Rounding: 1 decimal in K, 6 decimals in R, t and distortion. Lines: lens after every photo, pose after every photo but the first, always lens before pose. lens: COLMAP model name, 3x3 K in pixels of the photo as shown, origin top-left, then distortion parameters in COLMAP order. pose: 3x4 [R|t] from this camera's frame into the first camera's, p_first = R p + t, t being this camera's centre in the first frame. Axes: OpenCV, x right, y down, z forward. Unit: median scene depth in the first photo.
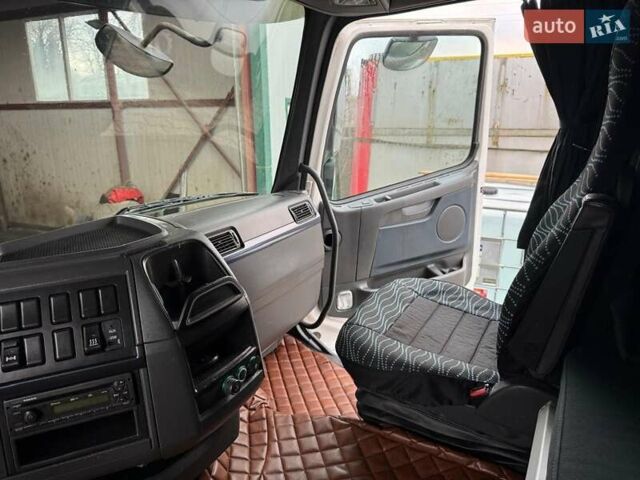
lens RADIAL K [[469.9, 0, 316.2], [0, 469.9, 237.9], [0, 0, 1]] dist [0.082415, -0.099142]
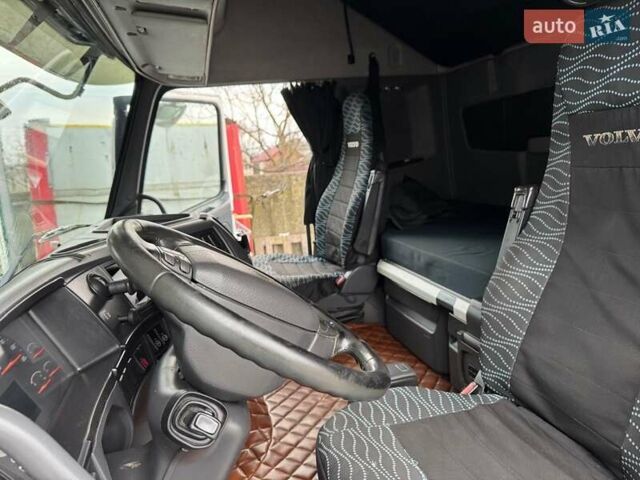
lens RADIAL K [[469.9, 0, 316.2], [0, 469.9, 237.9], [0, 0, 1]] dist [0.082415, -0.099142]
pose [[0.723411, -0.140662, 0.675938, -0.459080], [0.233158, 0.971282, -0.047411, 0.102916], [-0.649857, 0.191898, 0.735432, -0.170889]]
